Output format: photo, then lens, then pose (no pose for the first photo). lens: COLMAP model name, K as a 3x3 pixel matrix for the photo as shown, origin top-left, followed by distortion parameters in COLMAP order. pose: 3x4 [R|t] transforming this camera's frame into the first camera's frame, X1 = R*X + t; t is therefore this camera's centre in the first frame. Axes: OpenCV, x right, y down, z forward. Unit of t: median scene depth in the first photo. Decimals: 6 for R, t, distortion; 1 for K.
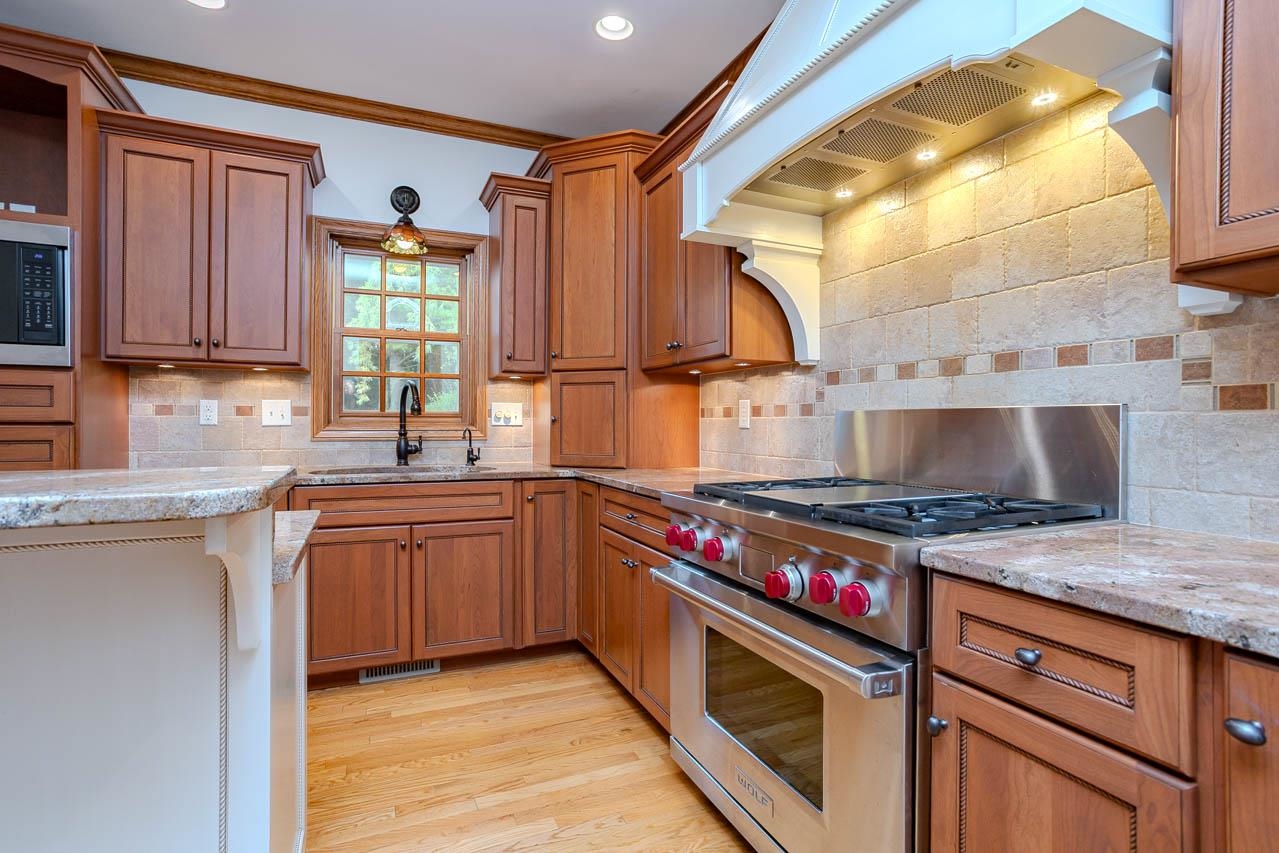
lens RADIAL K [[616.9, 0, 641.2], [0, 616.9, 422.6], [0, 0, 1]] dist [-0.043344, 0.020412]
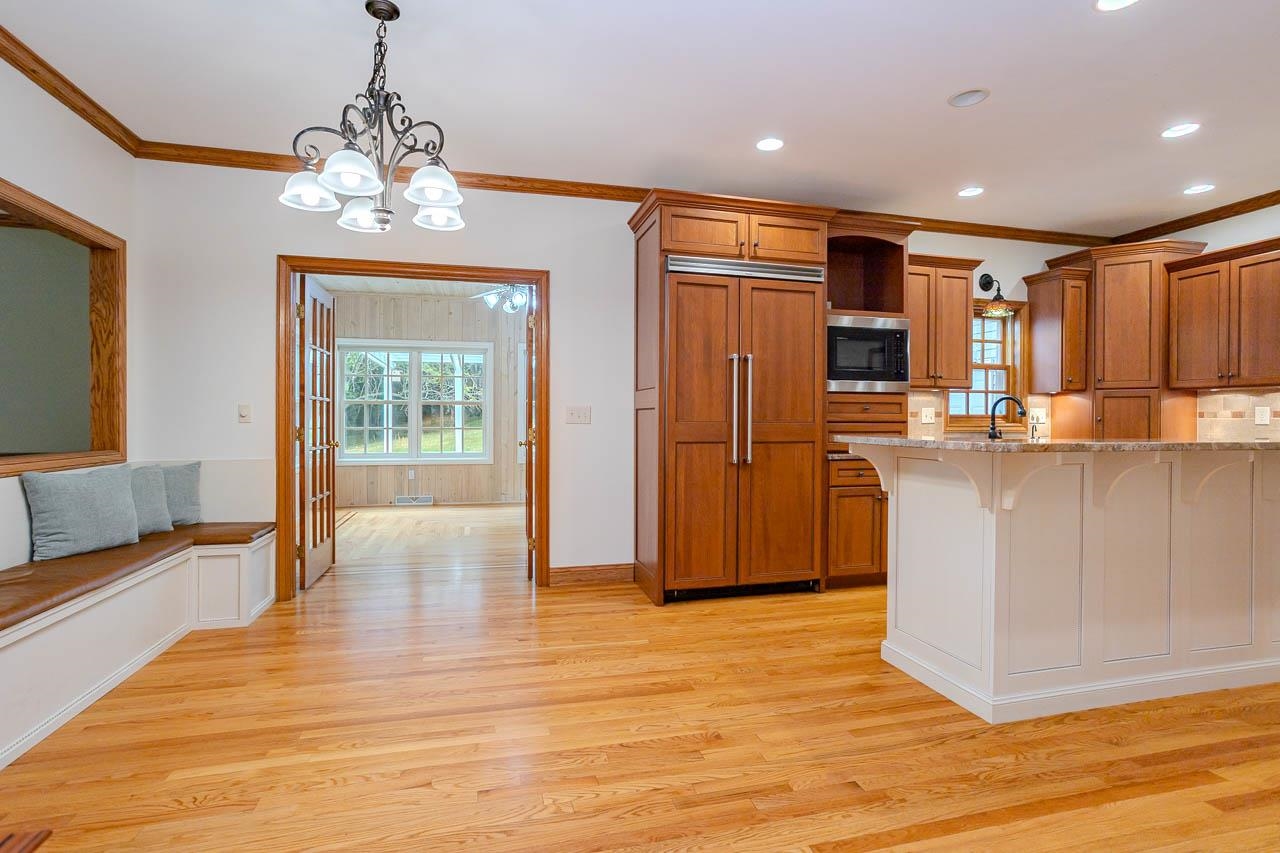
lens RADIAL K [[617.4, 0, 633.5], [0, 617.4, 426.4], [0, 0, 1]] dist [-0.043344, 0.020412]
pose [[0.985047, 0.000348, -0.172285, -1.246117], [0.001230, 0.999958, 0.009052, -0.003078], [0.172281, -0.009129, 0.985006, -0.894881]]
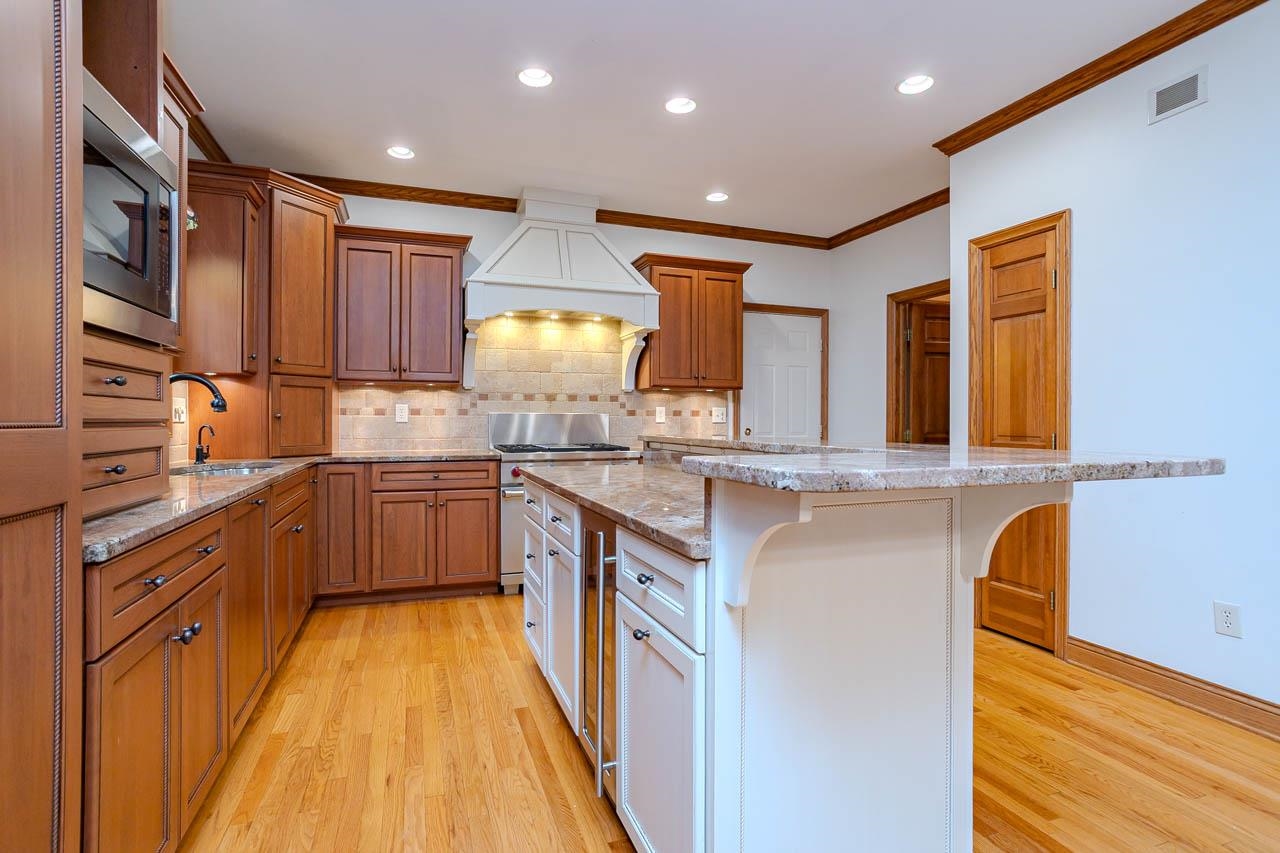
lens RADIAL K [[617.4, 0, 620.7], [0, 617.4, 422.5], [0, 0, 1]] dist [-0.043344, 0.020412]
pose [[0.081773, -0.008972, 0.996611, -1.413069], [-0.001766, 0.999957, 0.009148, -0.006267], [-0.996649, -0.002508, 0.081753, 0.324171]]
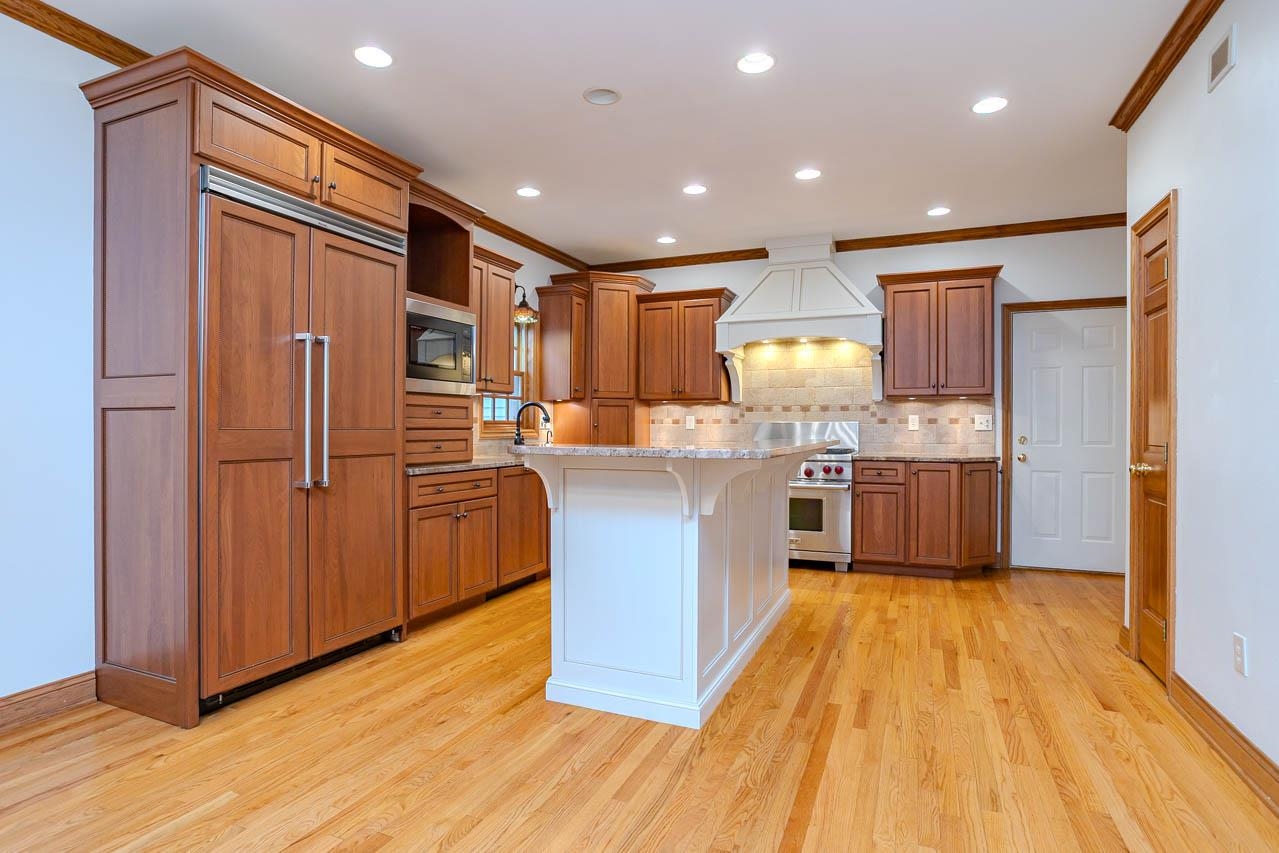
lens RADIAL K [[662.1, 0, 629.5], [0, 662.1, 429.0], [0, 0, 1]] dist [-0.031718, 0.008932]
pose [[0.739588, -0.005315, 0.673039, -1.604294], [0.001228, 0.999978, 0.006547, -0.007680], [-0.673059, -0.004016, 0.739578, -0.584764]]
